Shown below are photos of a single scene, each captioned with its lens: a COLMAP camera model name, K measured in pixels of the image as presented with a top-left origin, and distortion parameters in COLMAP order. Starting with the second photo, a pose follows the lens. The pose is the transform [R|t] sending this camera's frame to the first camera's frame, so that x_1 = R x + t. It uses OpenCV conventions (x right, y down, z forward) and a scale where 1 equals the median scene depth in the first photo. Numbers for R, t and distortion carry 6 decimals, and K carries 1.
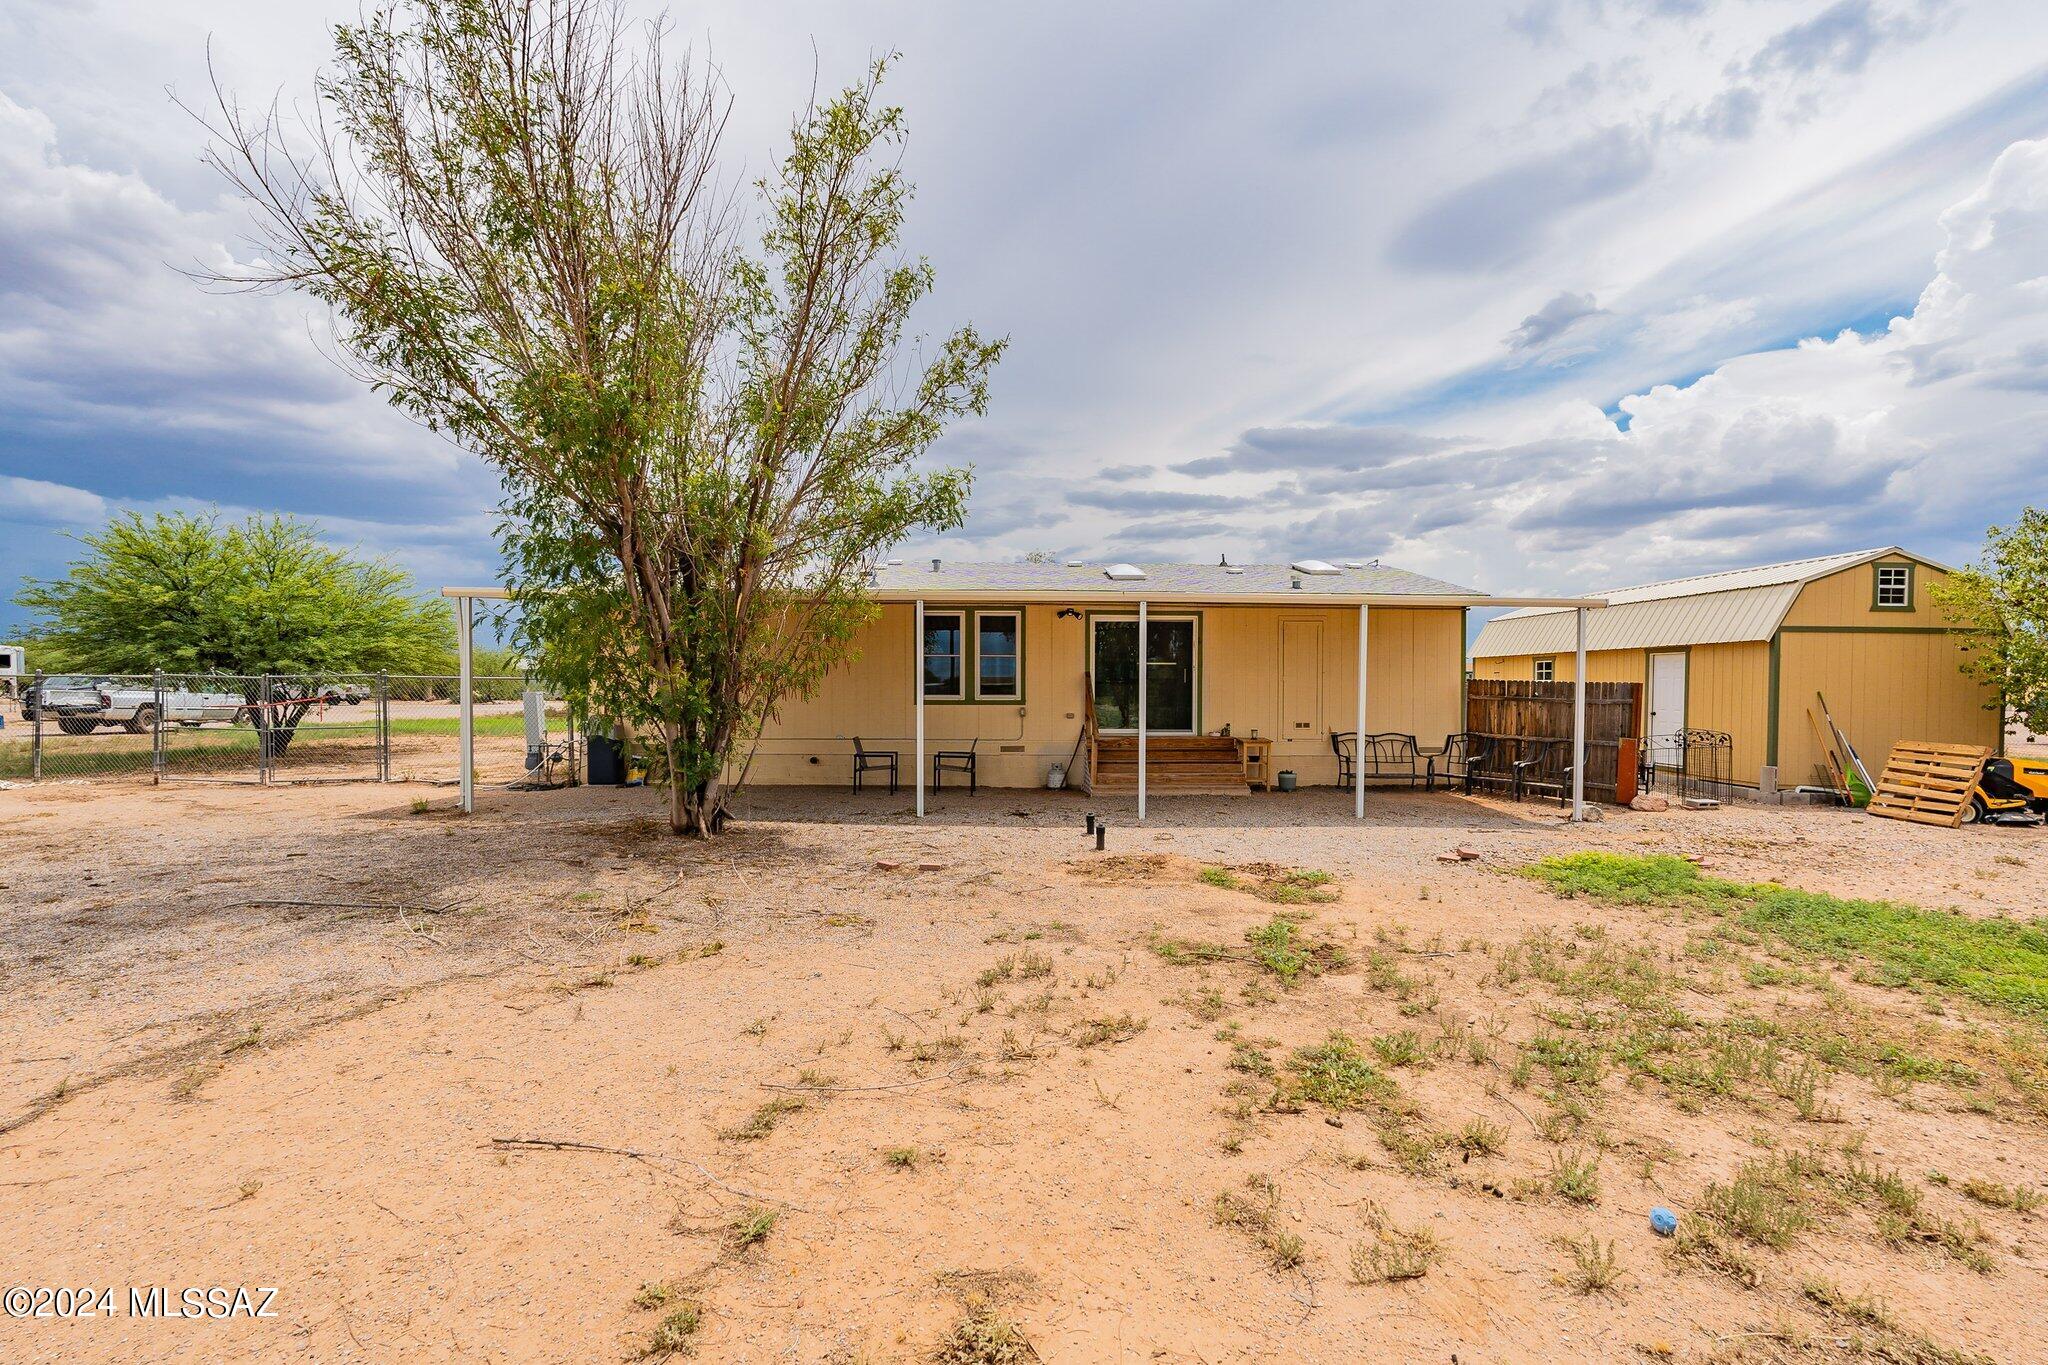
lens RADIAL K [[957.6, 0, 1015.5], [0, 957.6, 701.6], [0, 0, 1]] dist [-0.001645, 0.000238]
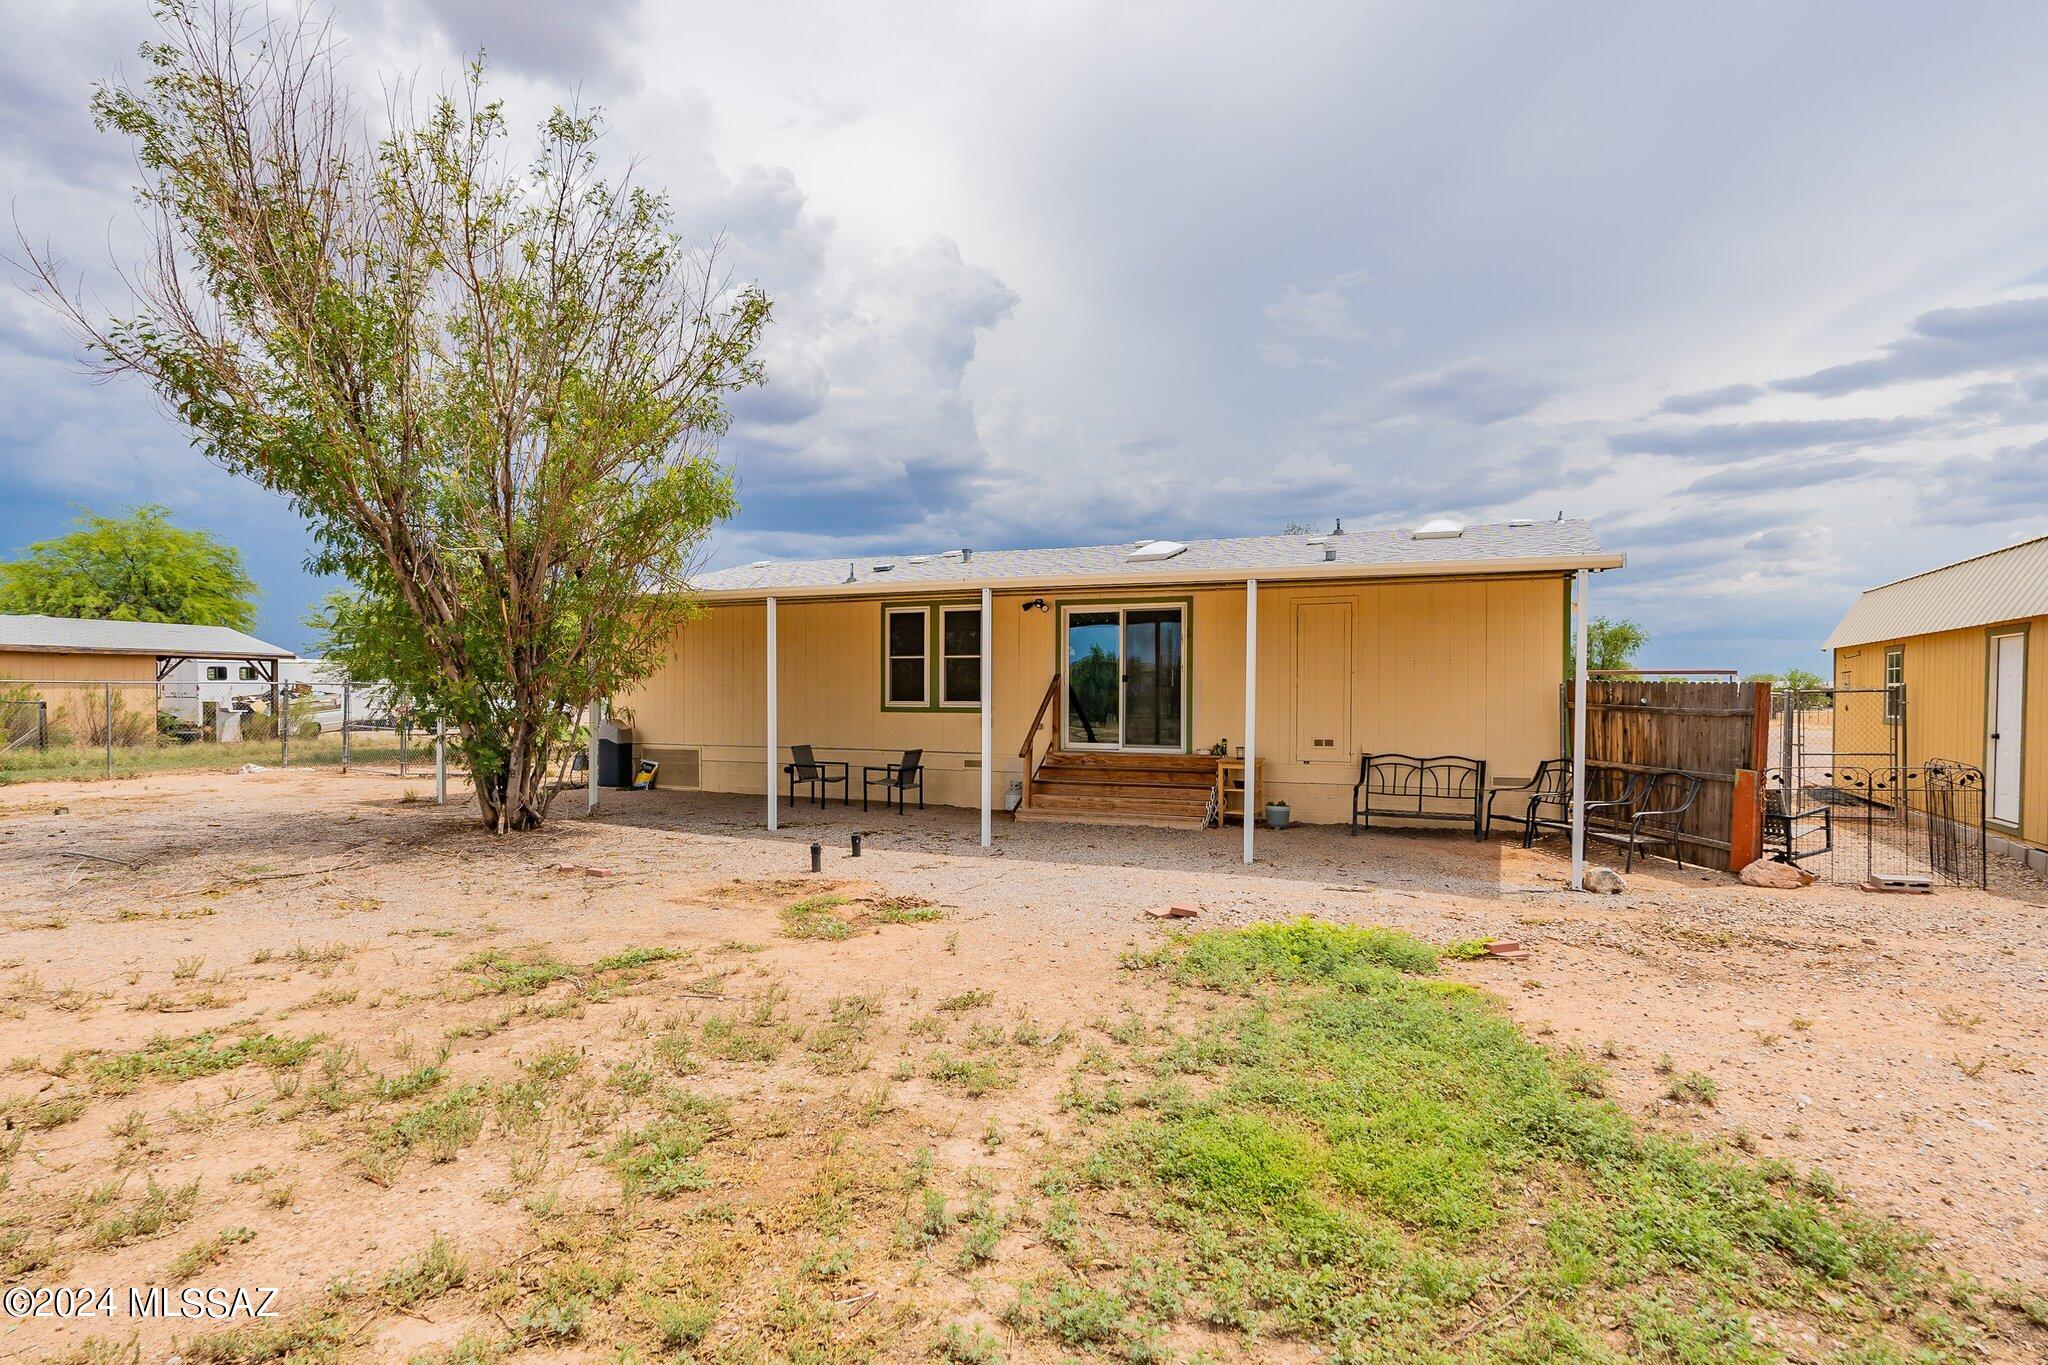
lens RADIAL K [[1130.4, 0, 985.1], [0, 1130.4, 727.9], [0, 0, 1]] dist [0.009743, -0.000655]
pose [[0.894585, 0.013753, -0.446686, 0.460379], [-0.009752, 0.999889, 0.011255, 0.005729], [0.446791, -0.005712, 0.894620, 0.090114]]
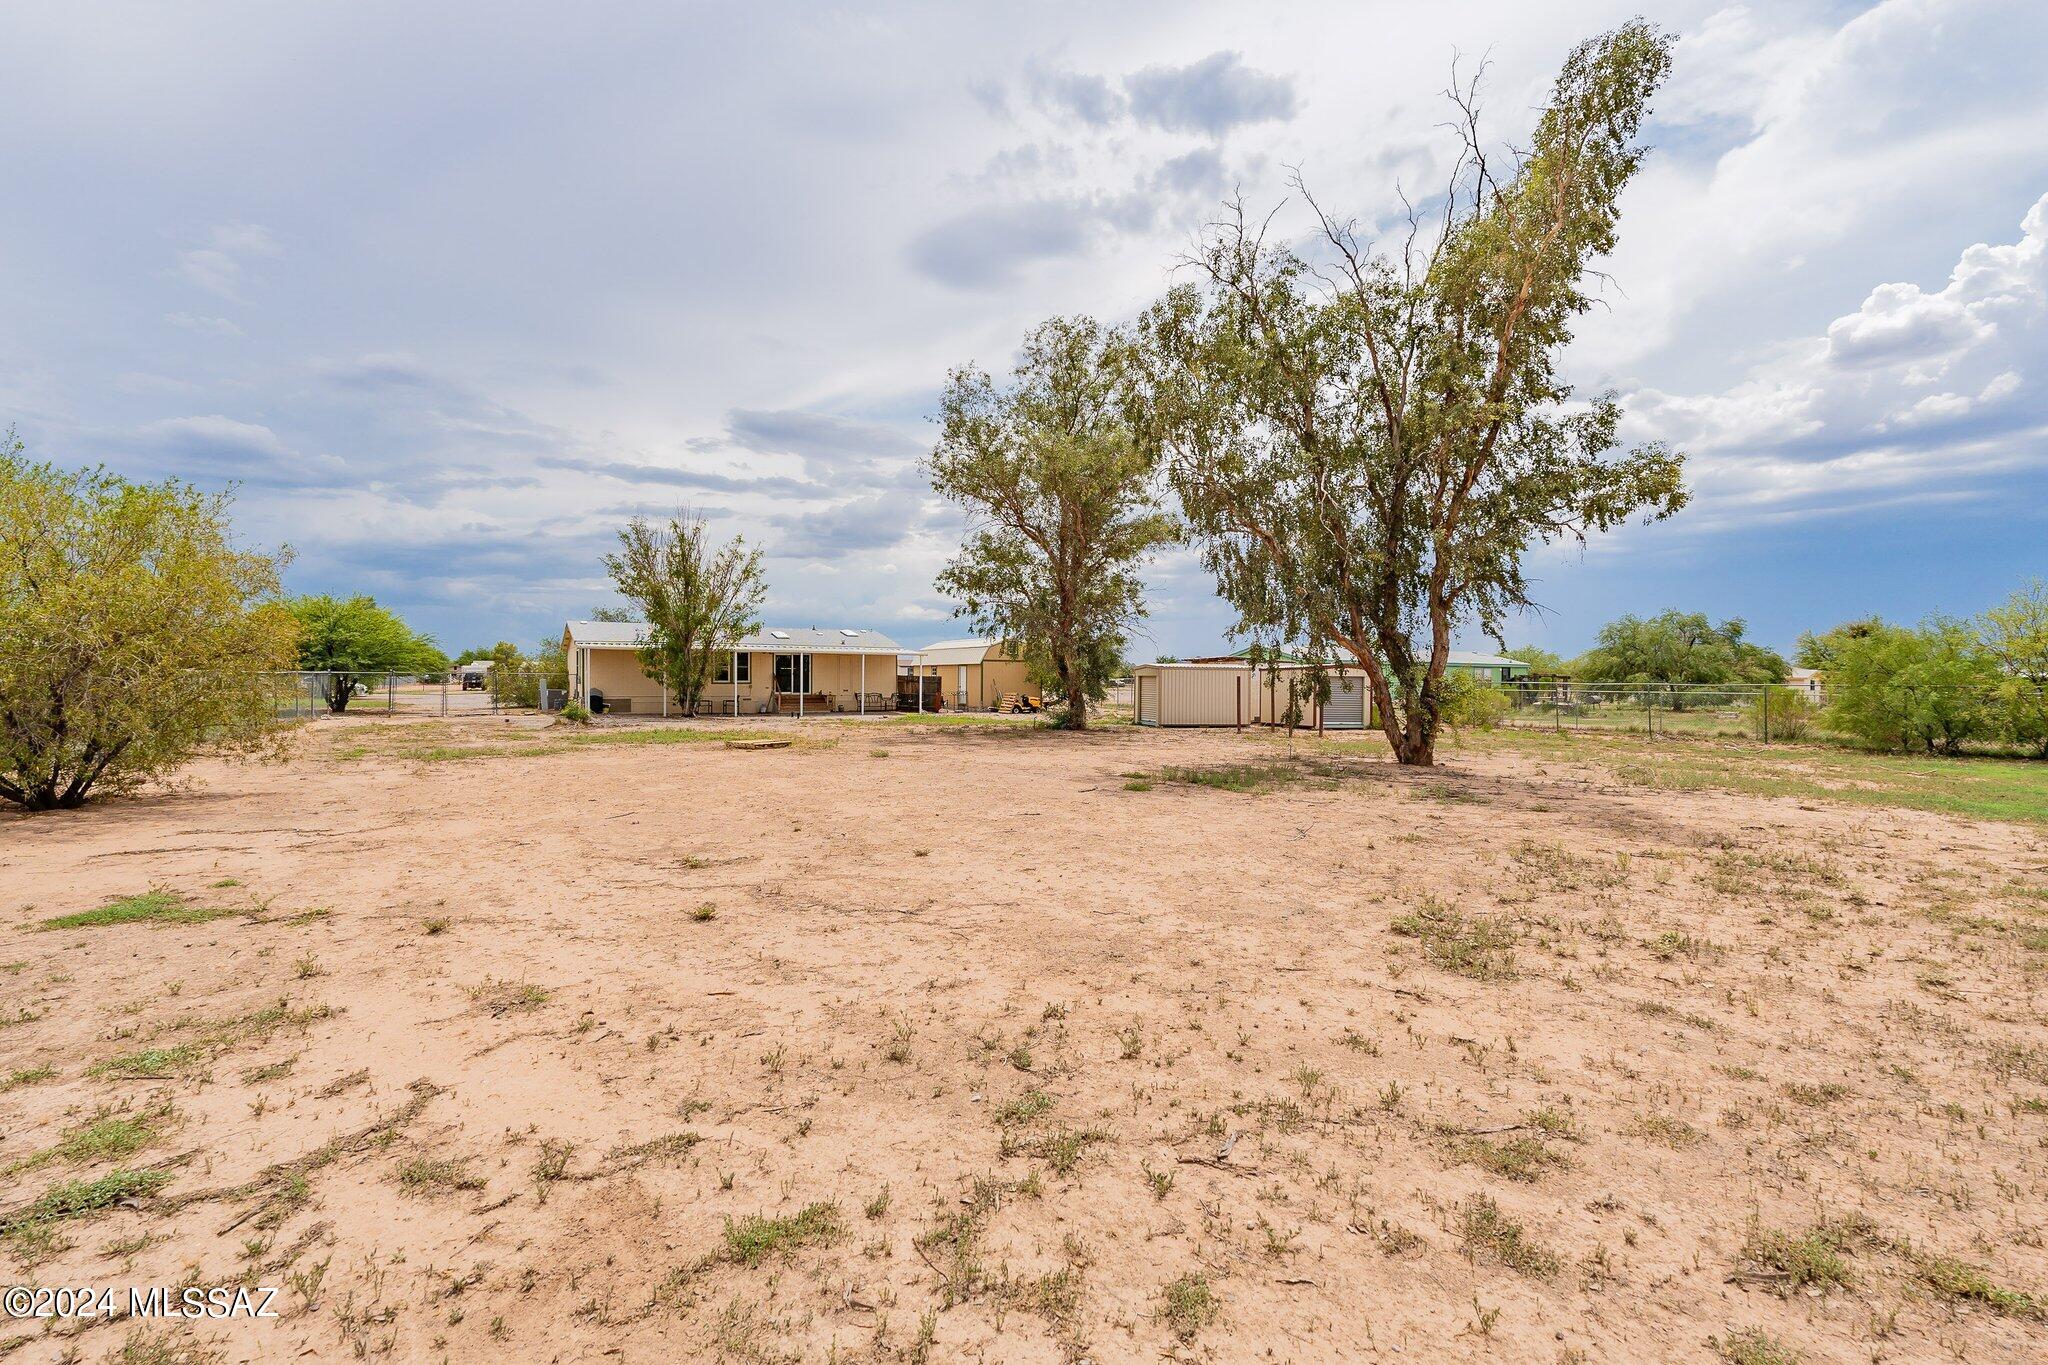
lens RADIAL K [[1026.5, 0, 1030.3], [0, 1026.5, 691.6], [0, 0, 1]] dist [0.026346, 0.000496]
pose [[0.868306, -0.005040, 0.496003, -0.791149], [0.005191, 0.999986, 0.001074, 0.027358], [-0.496002, 0.001643, 0.868320, -2.075254]]
